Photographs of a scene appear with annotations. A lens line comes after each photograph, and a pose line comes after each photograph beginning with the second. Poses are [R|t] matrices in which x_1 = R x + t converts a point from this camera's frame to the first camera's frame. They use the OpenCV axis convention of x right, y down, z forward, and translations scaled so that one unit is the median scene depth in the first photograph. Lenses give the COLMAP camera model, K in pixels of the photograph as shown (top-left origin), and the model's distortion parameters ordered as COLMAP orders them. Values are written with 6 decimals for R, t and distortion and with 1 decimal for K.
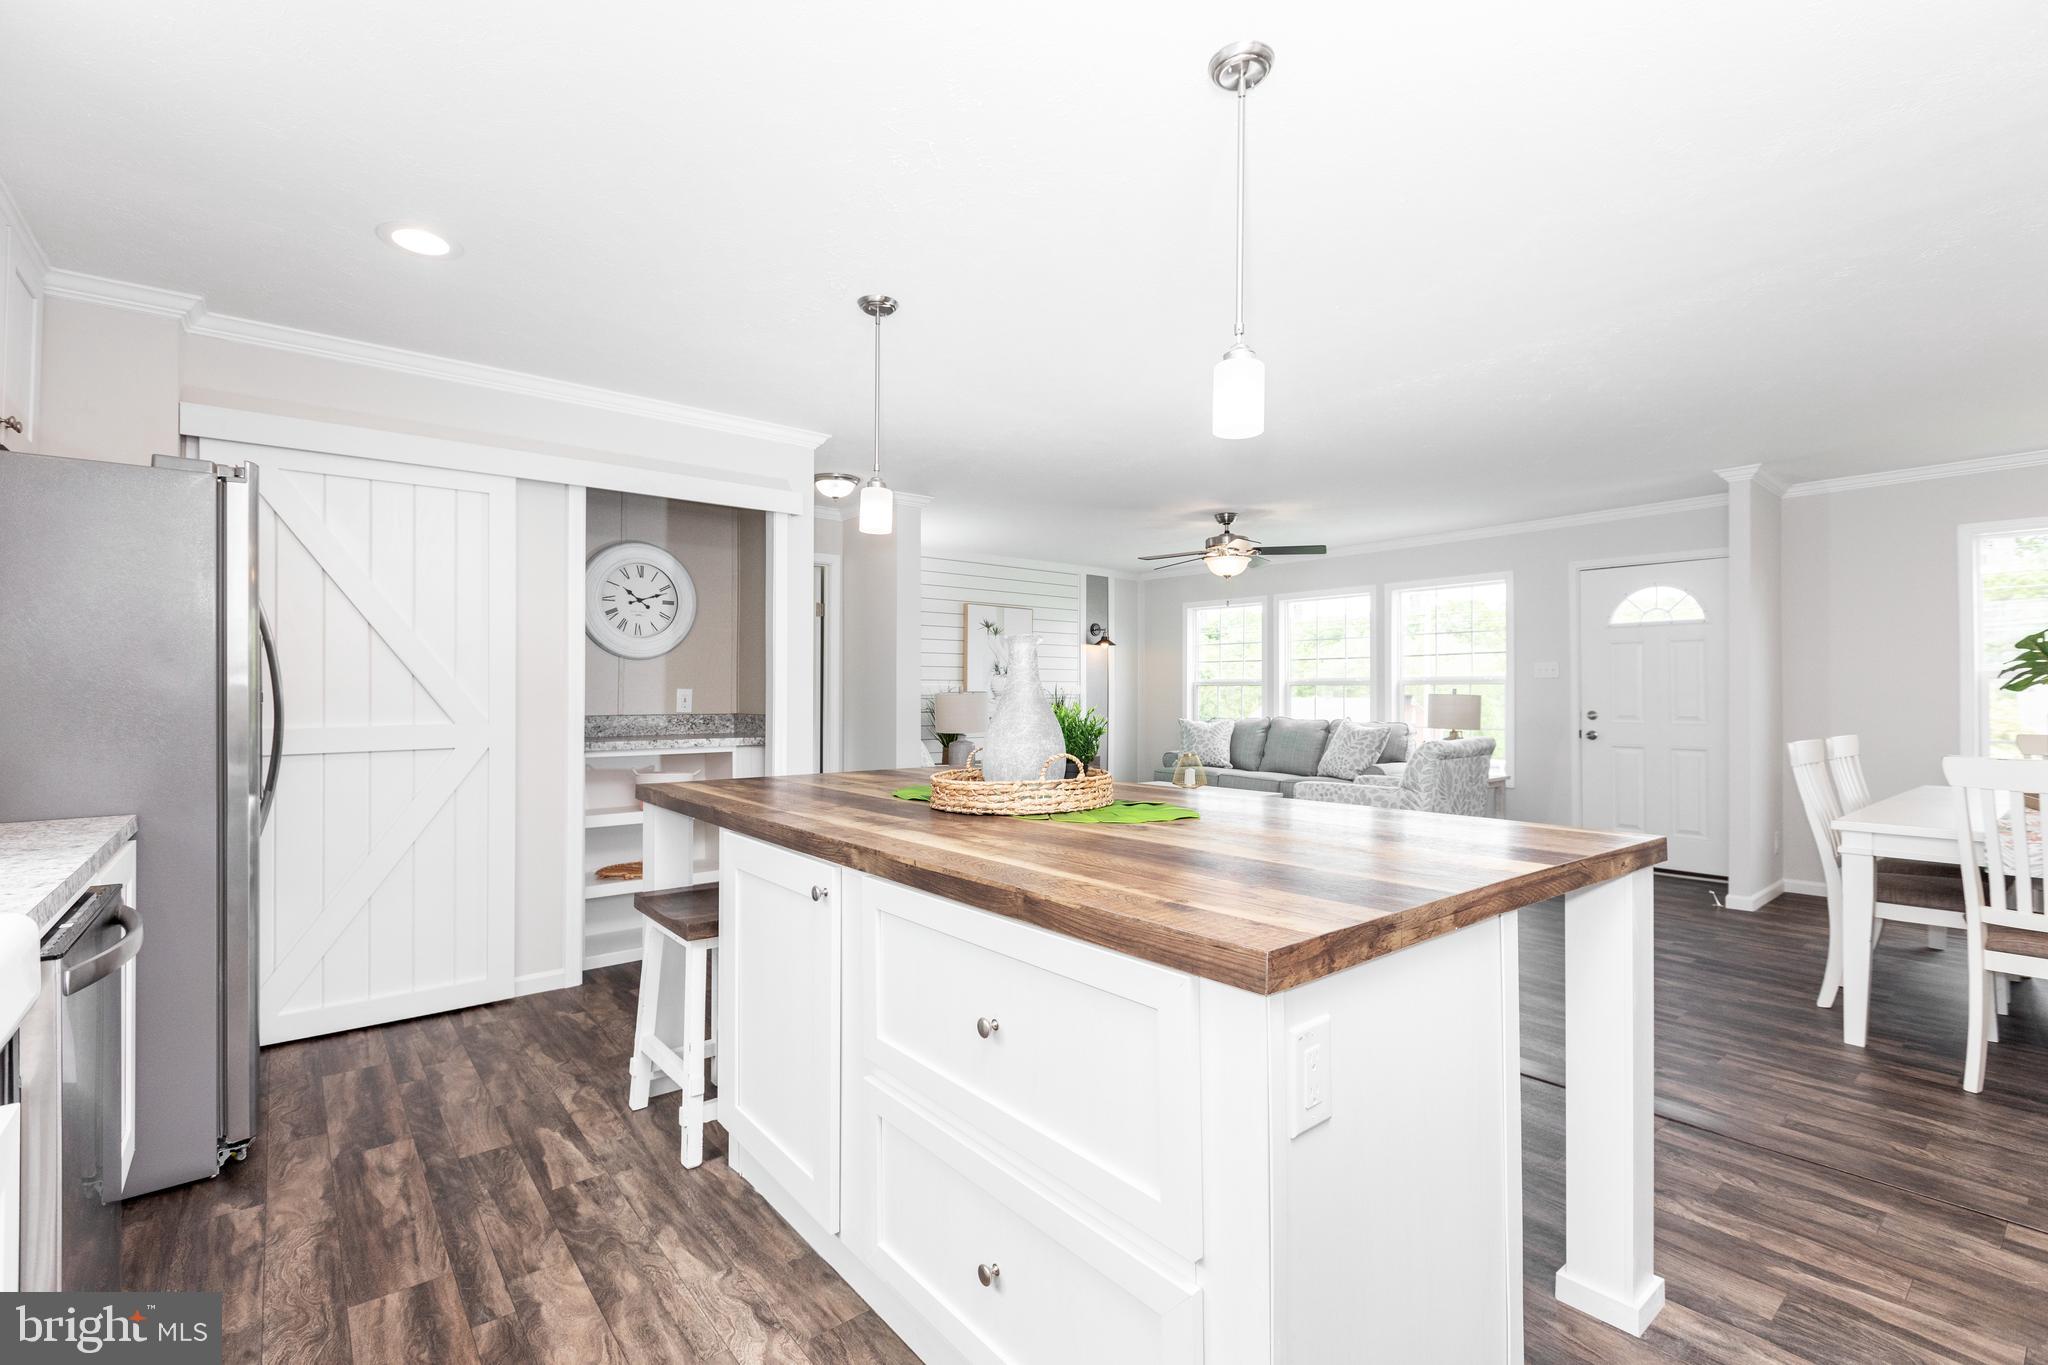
lens RADIAL K [[914.0, 0, 1028.5], [0, 914.0, 684.1], [0, 0, 1]] dist [-0.002799, -0.000115]
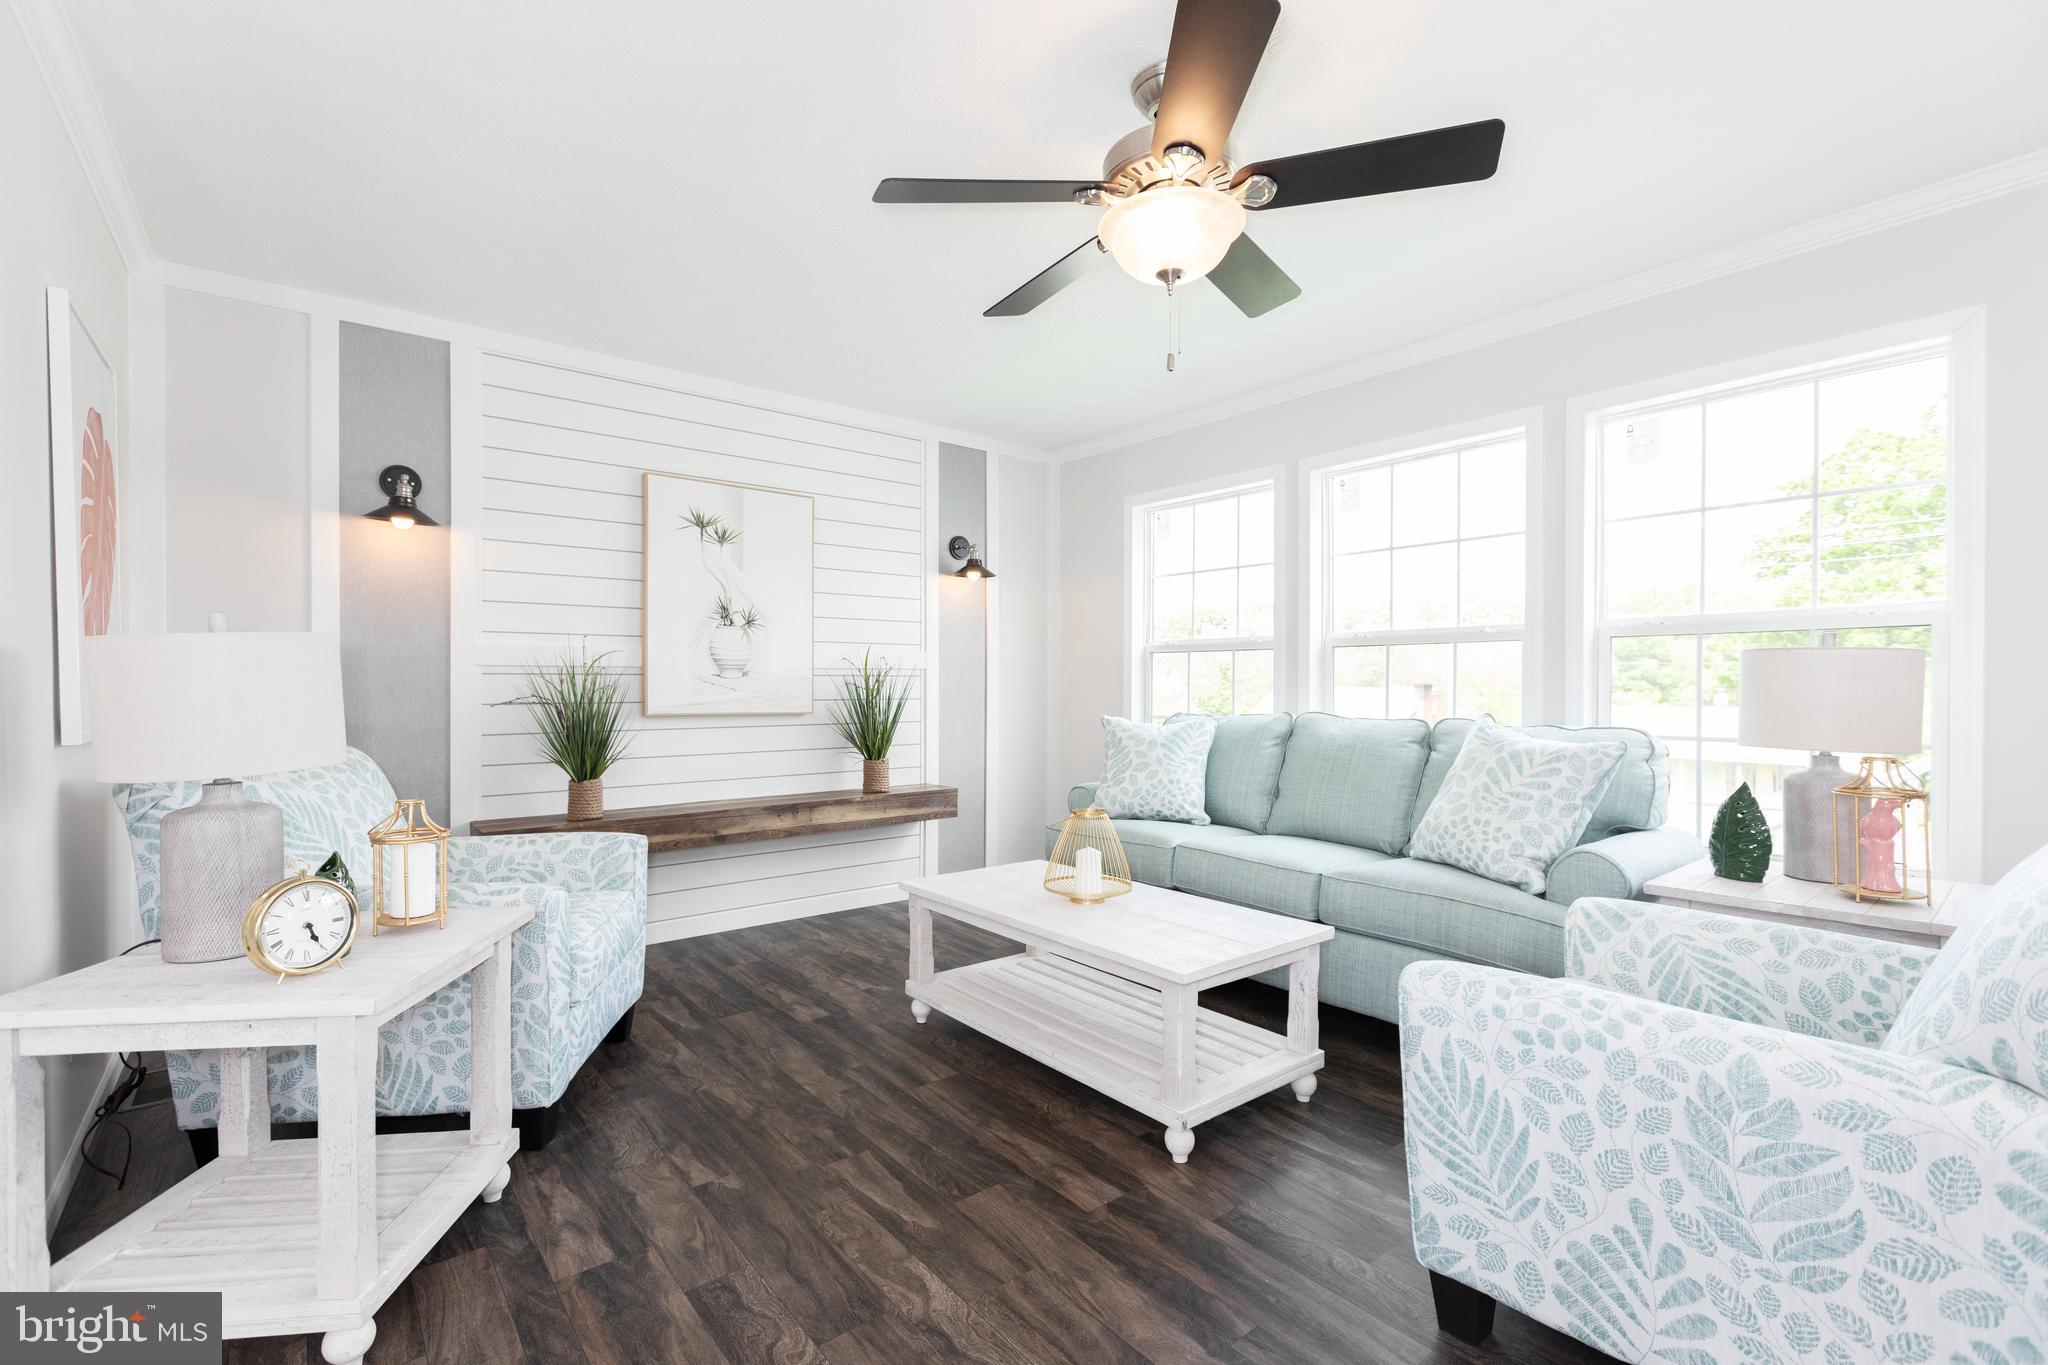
lens RADIAL K [[914.0, 0, 1023.8], [0, 914.0, 693.7], [0, 0, 1]] dist [-0.002799, -0.000115]
pose [[0.999922, -0.001074, -0.012435, 0.194485], [0.001291, 0.999846, 0.017500, 0.025913], [0.012414, -0.017515, 0.999770, 0.774801]]
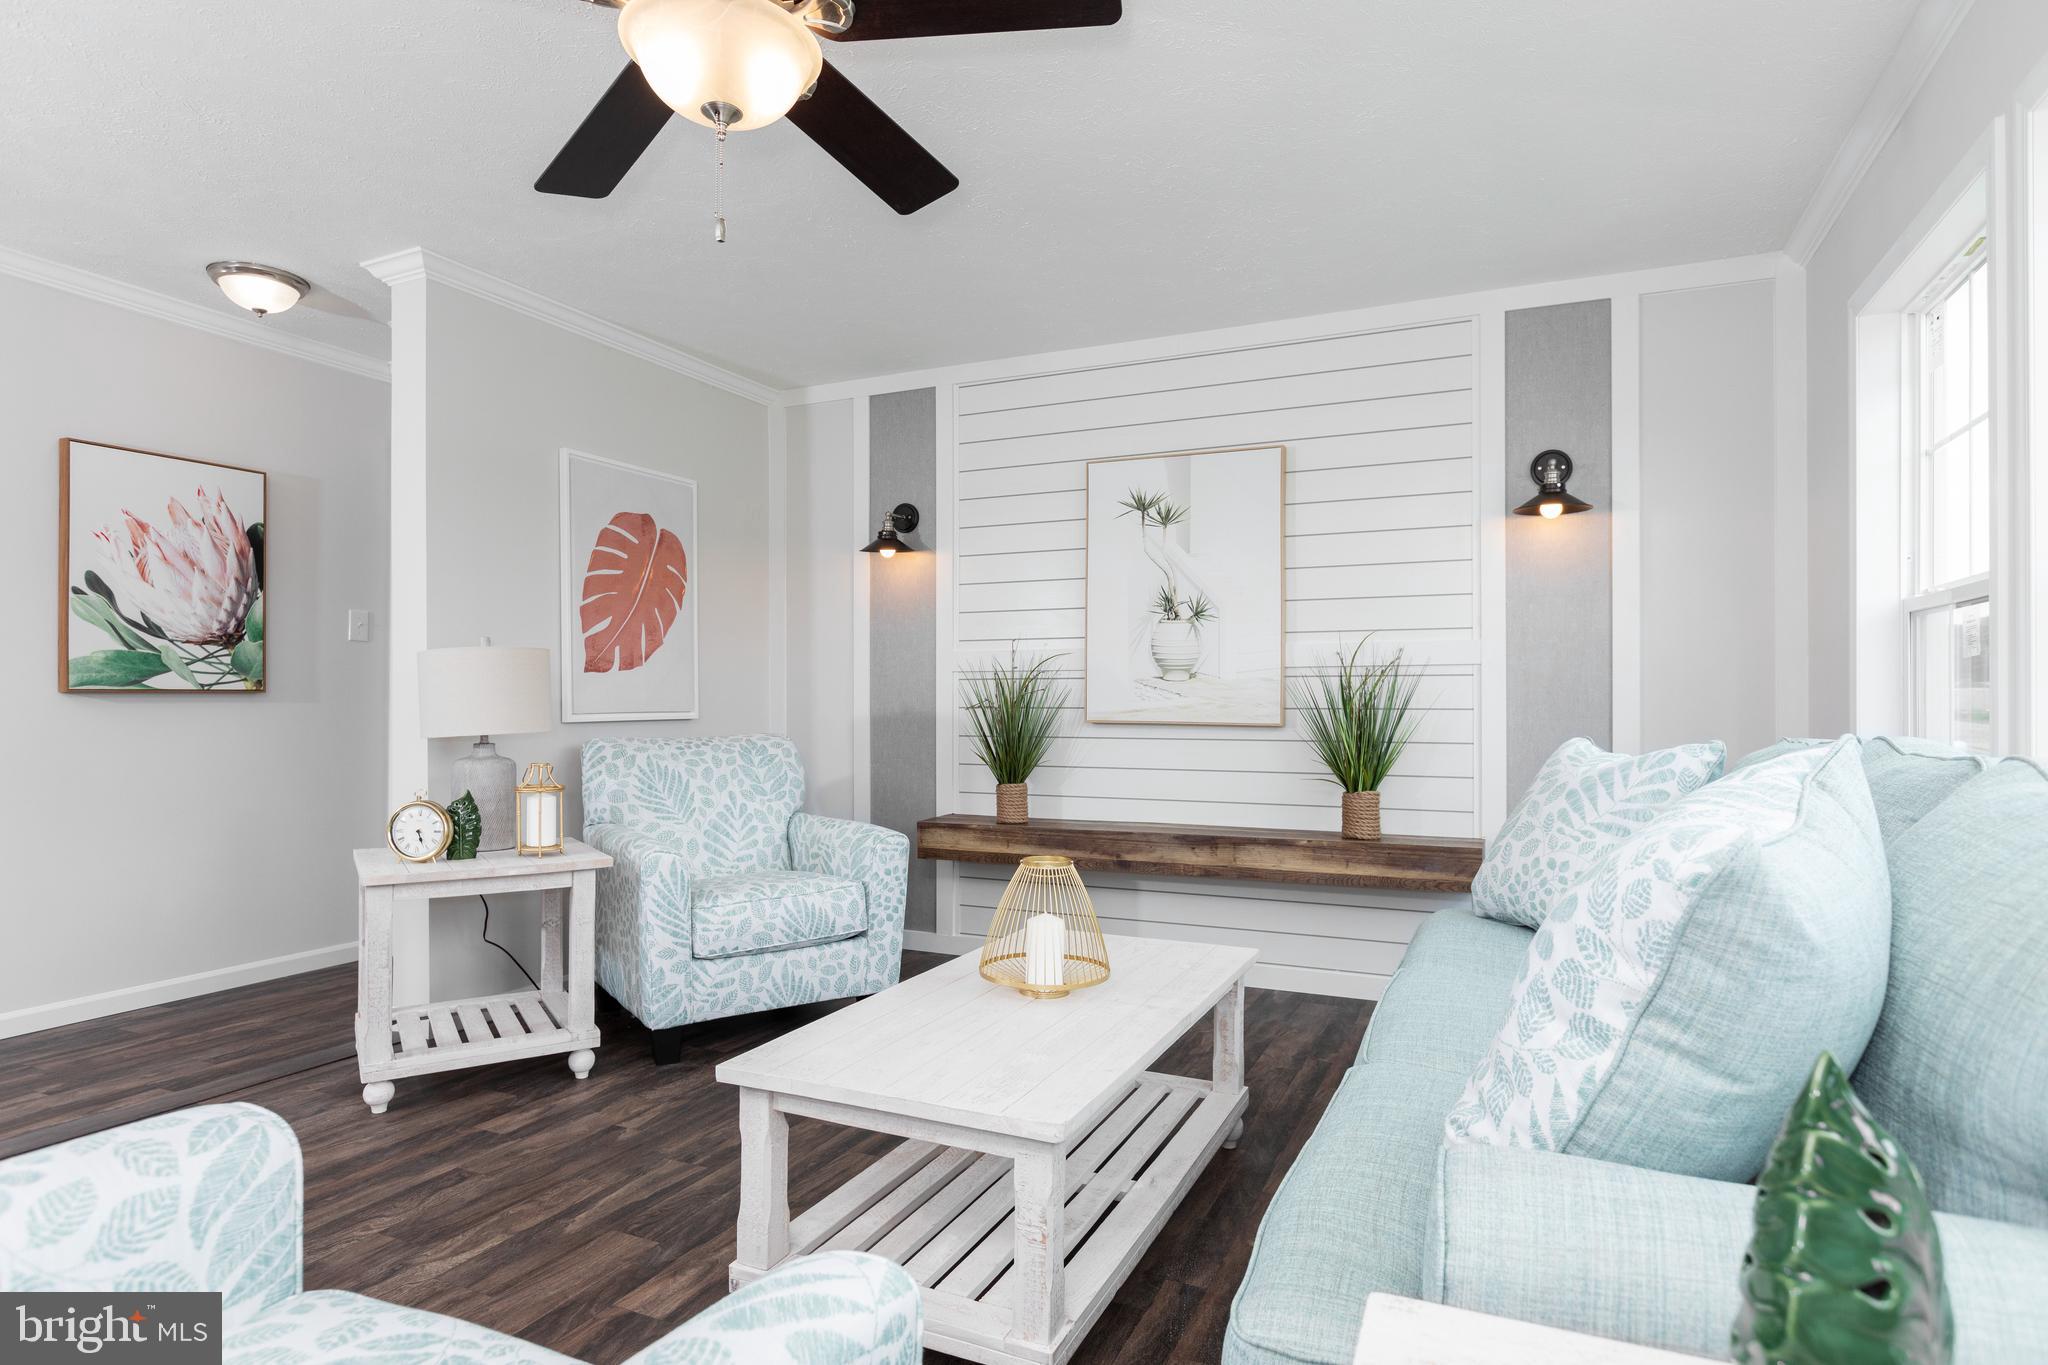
lens RADIAL K [[1112.8, 0, 1021.1], [0, 1112.8, 681.0], [0, 0, 1]] dist [-0.002665, 0.001873]
pose [[0.419409, -0.010854, -0.907732, 0.596000], [0.006633, 0.999938, -0.008892, 0.032279], [0.907773, -0.002291, 0.419456, 1.088266]]
